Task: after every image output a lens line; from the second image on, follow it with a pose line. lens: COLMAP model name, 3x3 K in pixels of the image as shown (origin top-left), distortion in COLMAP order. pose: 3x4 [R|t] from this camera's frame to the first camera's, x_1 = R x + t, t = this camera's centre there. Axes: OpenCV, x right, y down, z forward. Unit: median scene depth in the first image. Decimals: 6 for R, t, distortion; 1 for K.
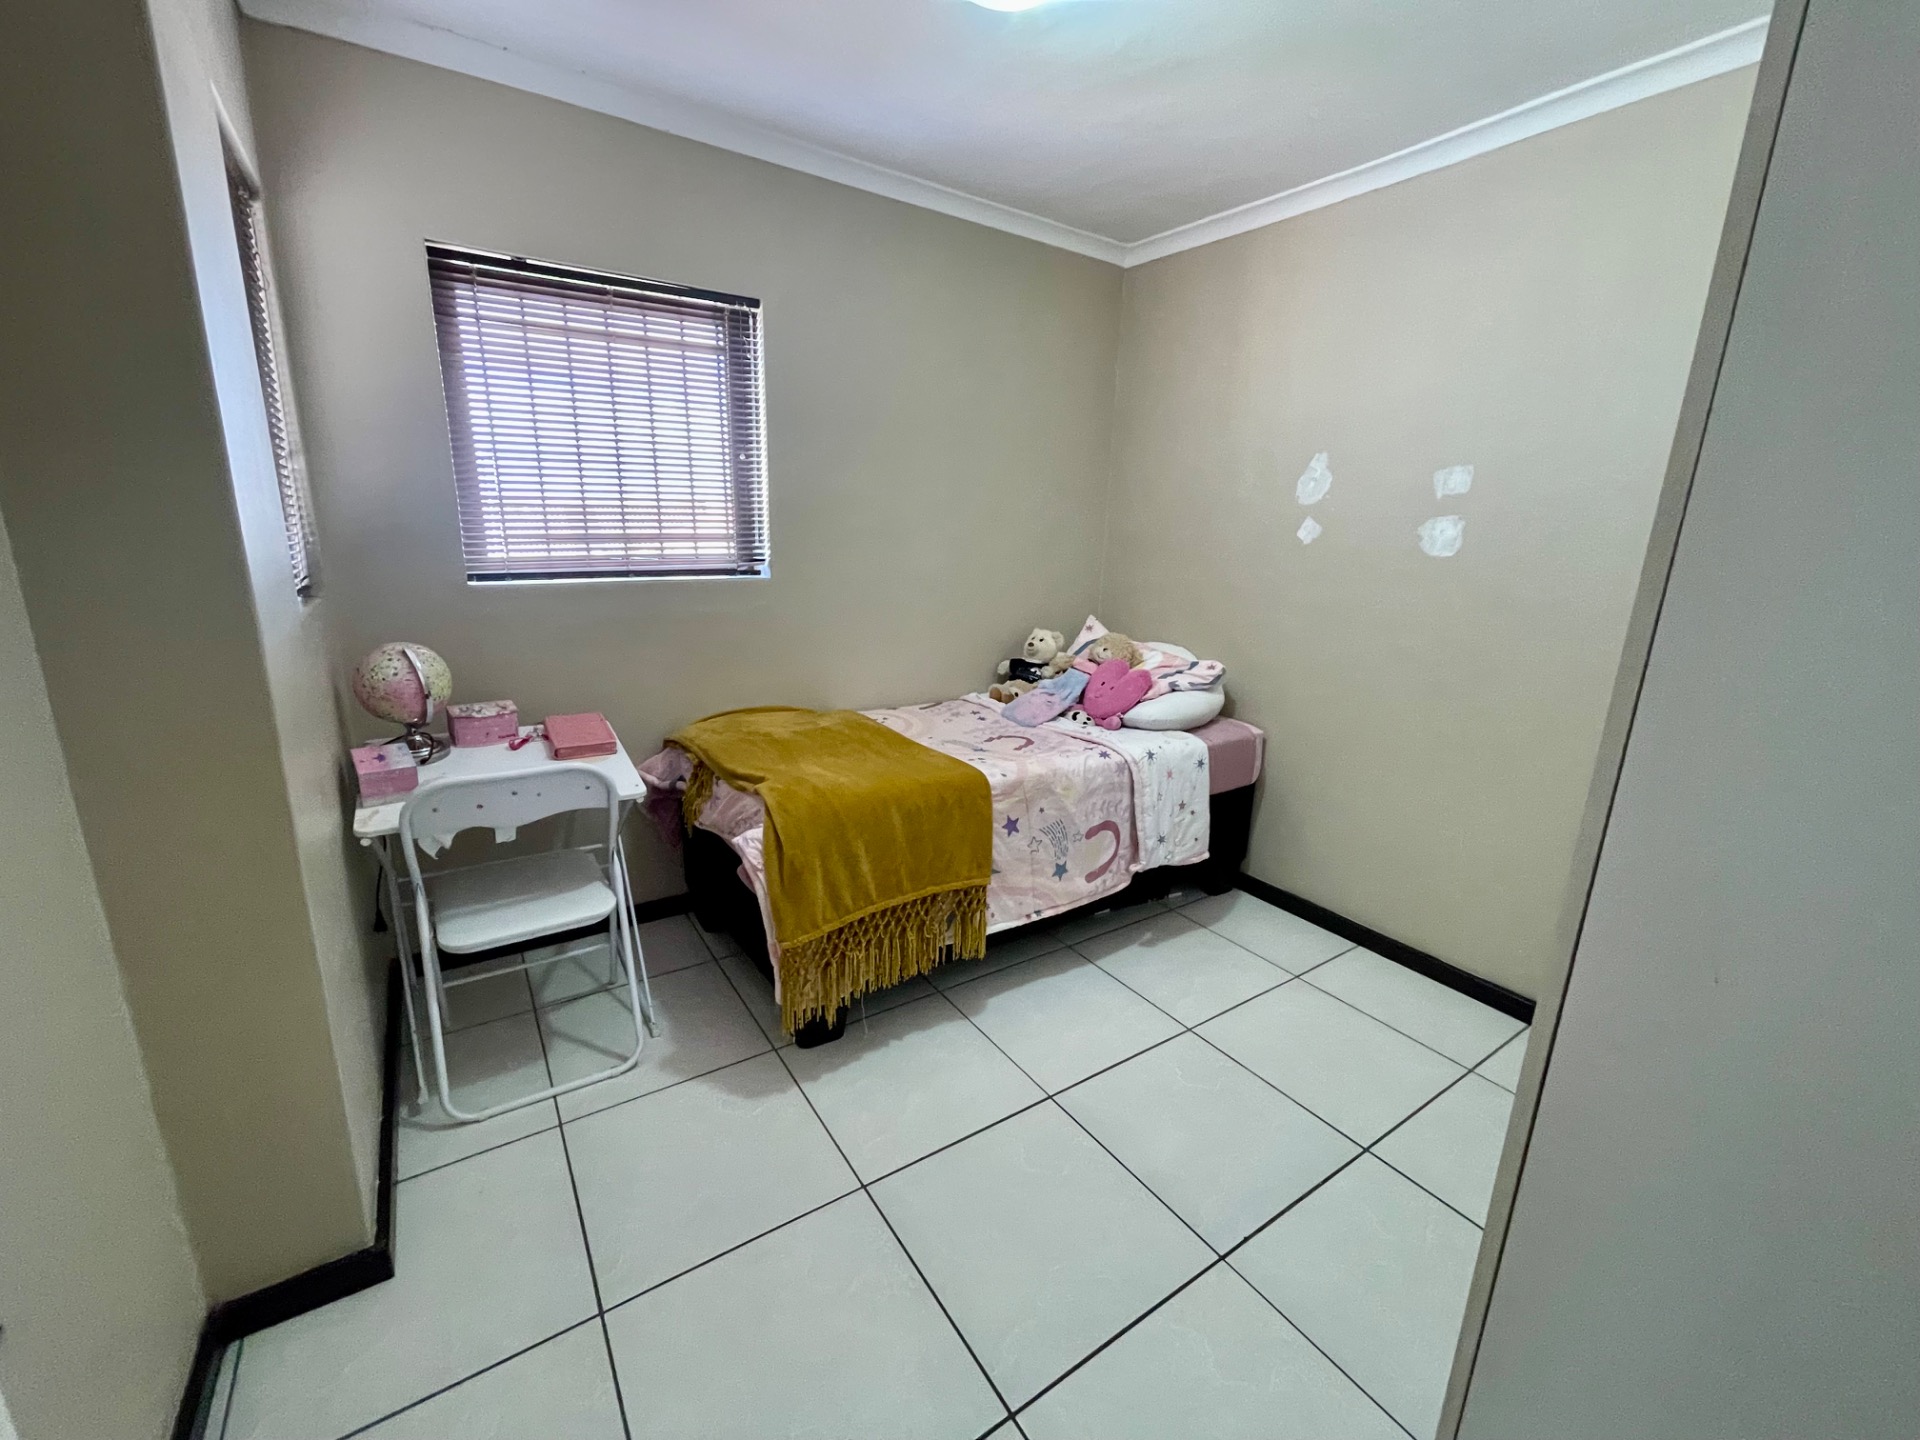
lens RADIAL K [[778.2, 0, 952.8], [0, 778.2, 717.9], [0, 0, 1]] dist [0.003125, -0.000572]
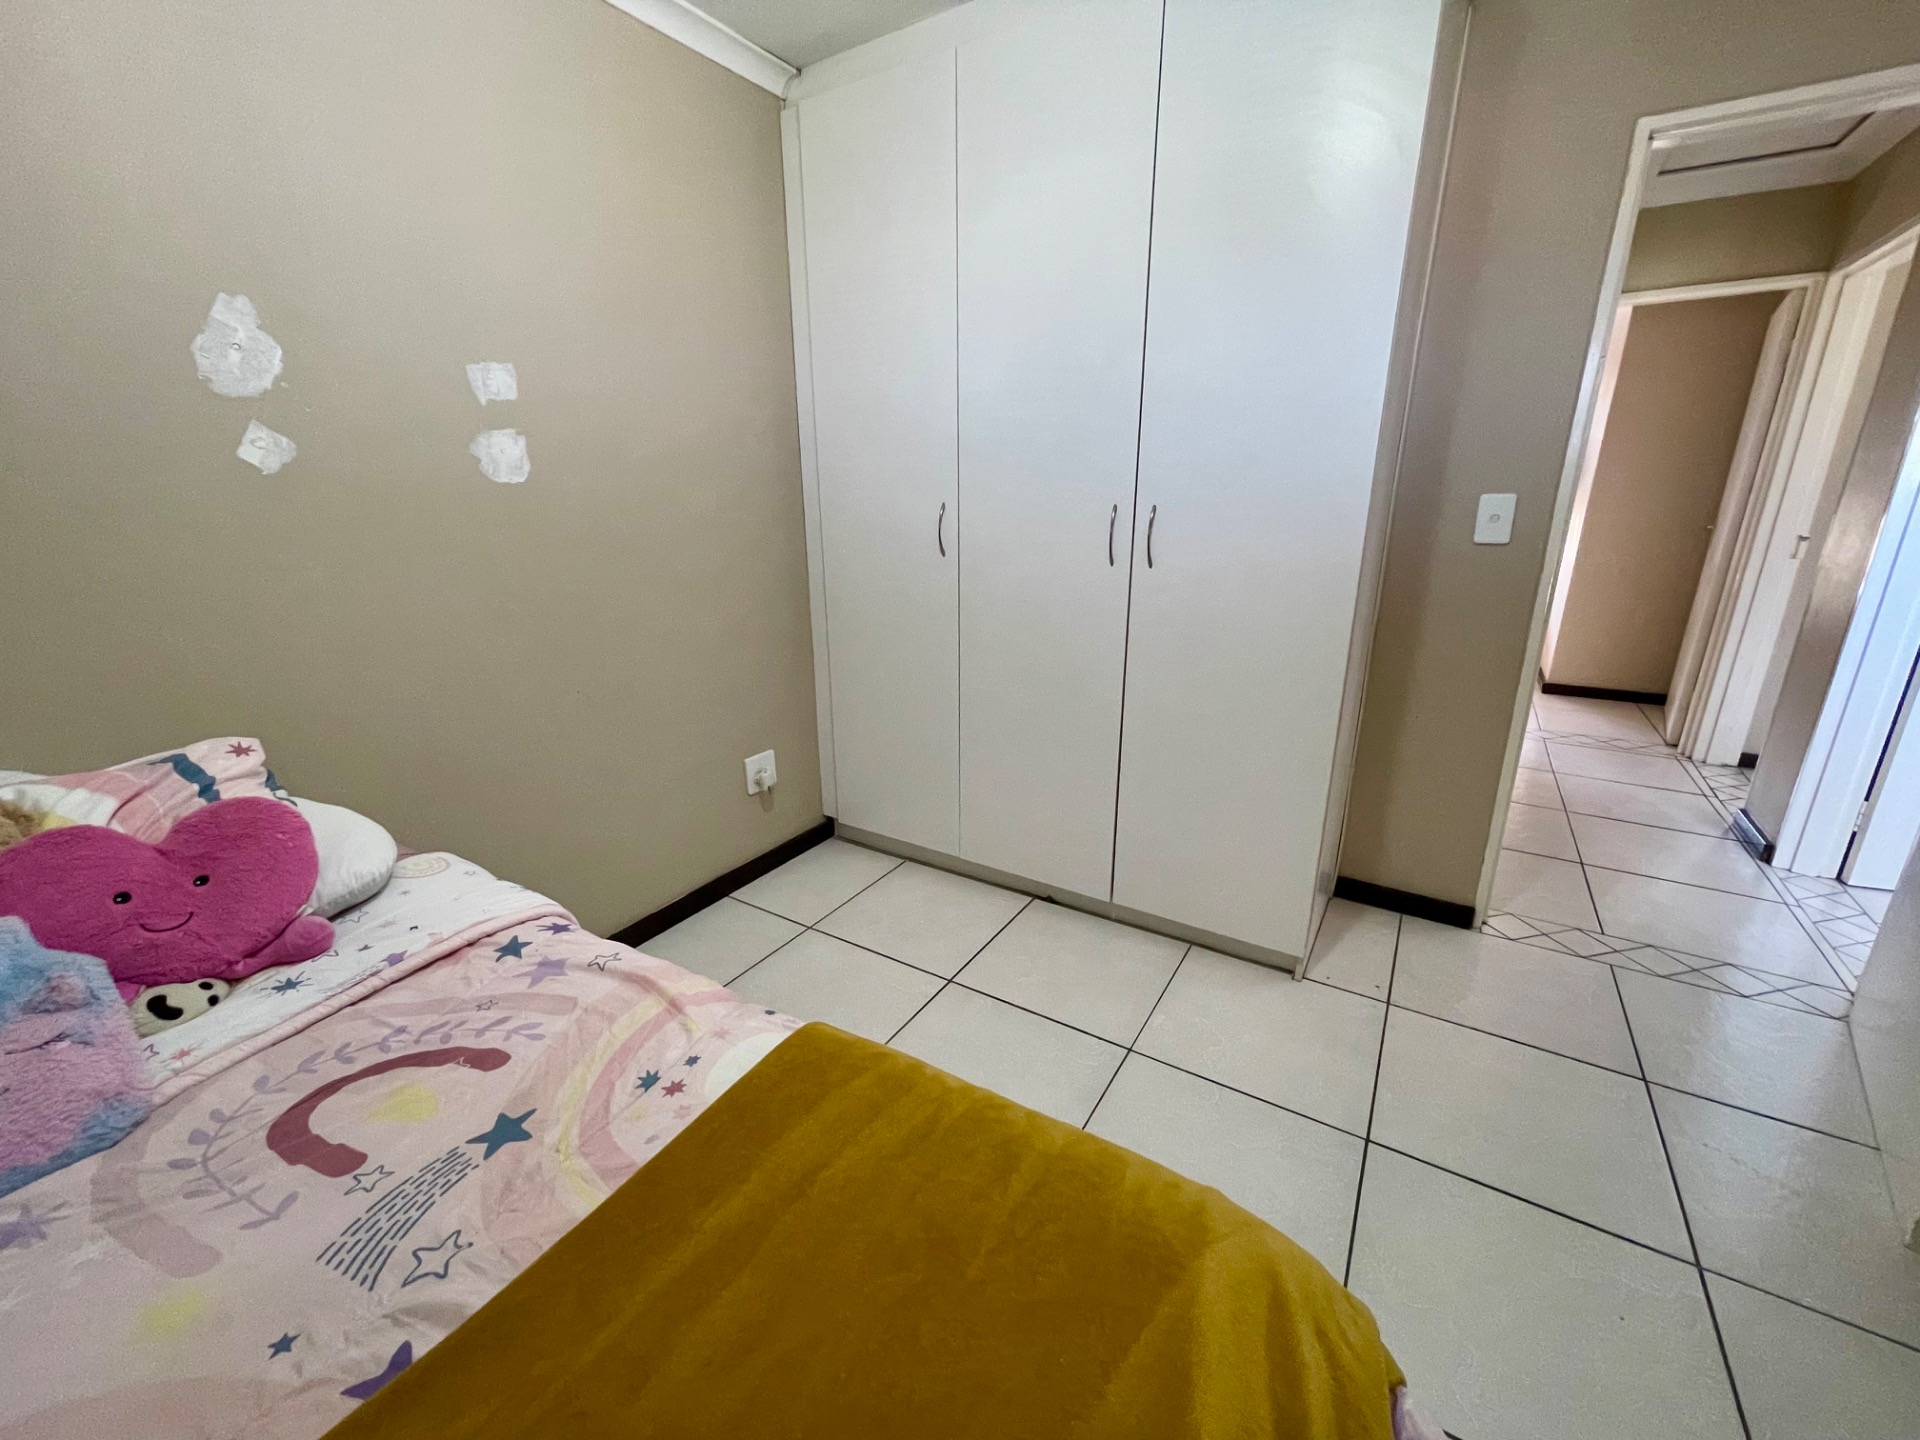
lens RADIAL K [[778.2, 0, 956.2], [0, 778.2, 714.1], [0, 0, 1]] dist [0.003125, -0.000572]
pose [[-0.399030, -0.289568, 0.870015, -0.266500], [0.217209, 0.891970, 0.396498, -0.198604], [-0.890840, 0.347190, -0.293025, 0.848756]]
